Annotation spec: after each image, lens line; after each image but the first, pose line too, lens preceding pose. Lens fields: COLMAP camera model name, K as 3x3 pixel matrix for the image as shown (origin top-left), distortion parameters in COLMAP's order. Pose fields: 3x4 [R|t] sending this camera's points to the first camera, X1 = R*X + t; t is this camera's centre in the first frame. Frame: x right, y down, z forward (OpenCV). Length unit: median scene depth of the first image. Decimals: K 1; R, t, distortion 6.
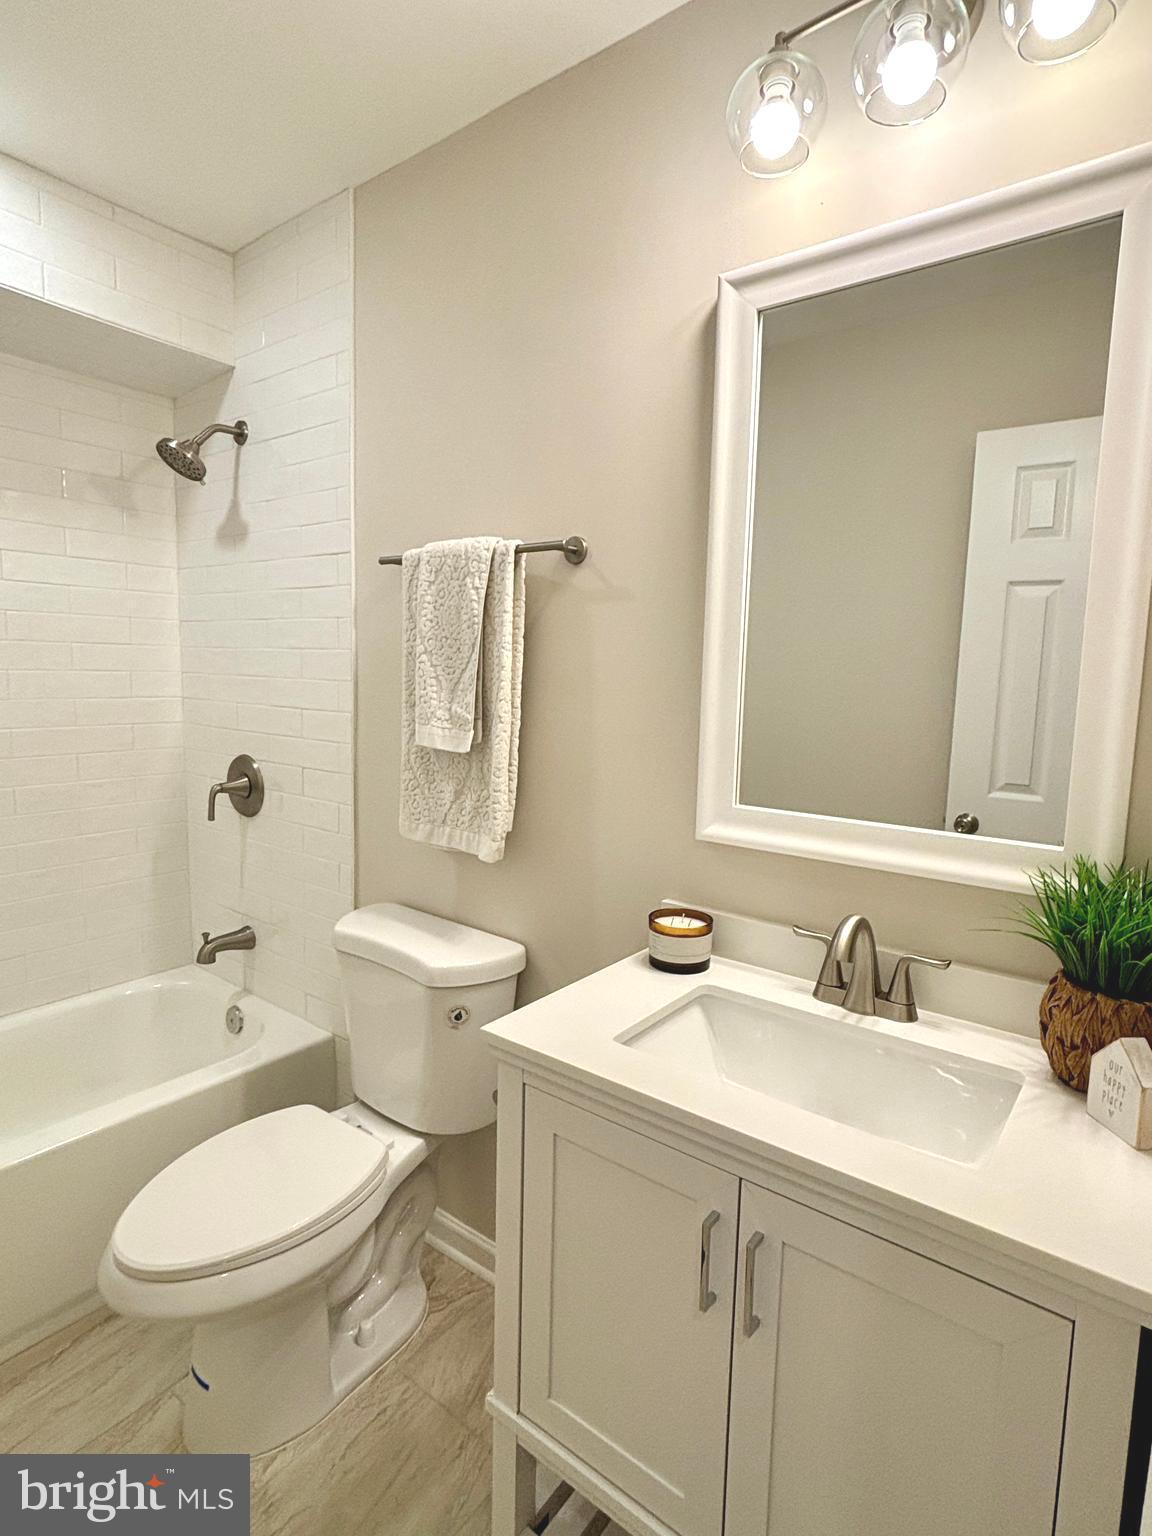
lens RADIAL K [[812.8, 0, 587.1], [0, 812.8, 769.6], [0, 0, 1]] dist [0.023360, -0.026085]
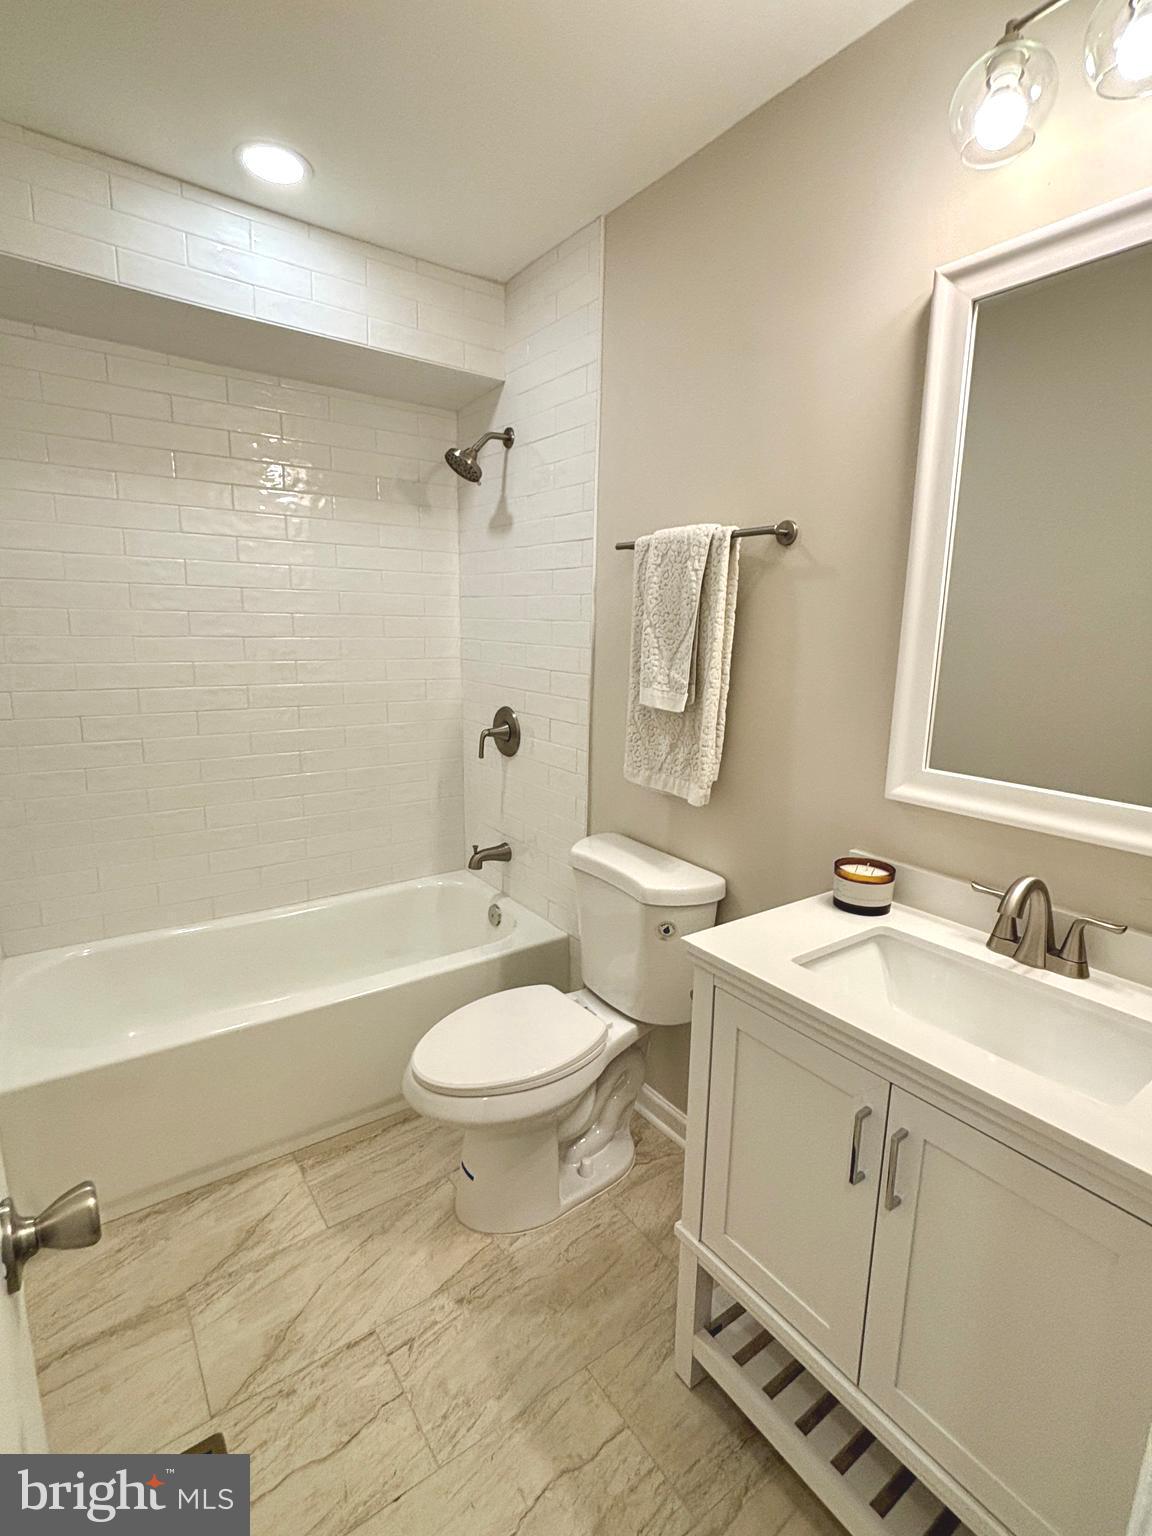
lens RADIAL K [[755.8, 0, 576.0], [0, 755.8, 768.0], [0, 0, 1]] dist [0.019848, -0.000434]
pose [[0.955650, 0.048228, -0.290529, 0.028357], [-0.028070, 0.996925, 0.073157, -0.016102], [0.293163, -0.061758, 0.954066, -0.097955]]
